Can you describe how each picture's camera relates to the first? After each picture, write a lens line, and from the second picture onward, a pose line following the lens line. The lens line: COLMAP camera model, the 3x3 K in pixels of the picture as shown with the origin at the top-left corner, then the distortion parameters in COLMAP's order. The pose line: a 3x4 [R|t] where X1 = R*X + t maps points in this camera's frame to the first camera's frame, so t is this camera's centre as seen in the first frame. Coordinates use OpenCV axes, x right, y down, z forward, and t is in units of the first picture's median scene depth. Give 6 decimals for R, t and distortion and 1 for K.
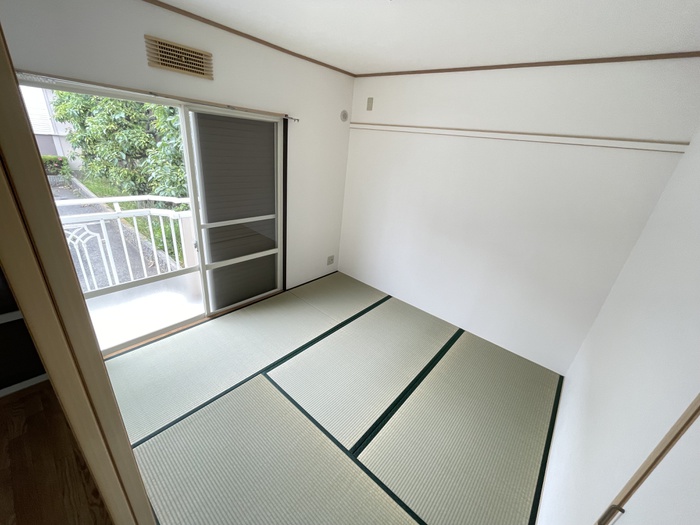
lens RADIAL K [[283.7, 0, 347.6], [0, 283.7, 267.1], [0, 0, 1]] dist [-0.001478, -0.000094]
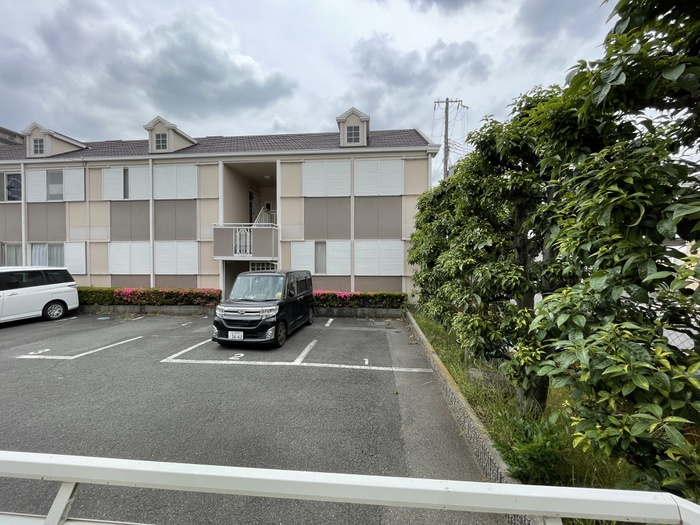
lens RADIAL K [[283.7, 0, 350.5], [0, 283.7, 264.0], [0, 0, 1]] dist [-0.001478, -0.000094]
pose [[0.592498, -0.094786, -0.799976, -0.390146], [-0.263159, 0.915798, -0.303417, -0.172170], [0.761376, 0.390295, 0.517665, 0.361201]]
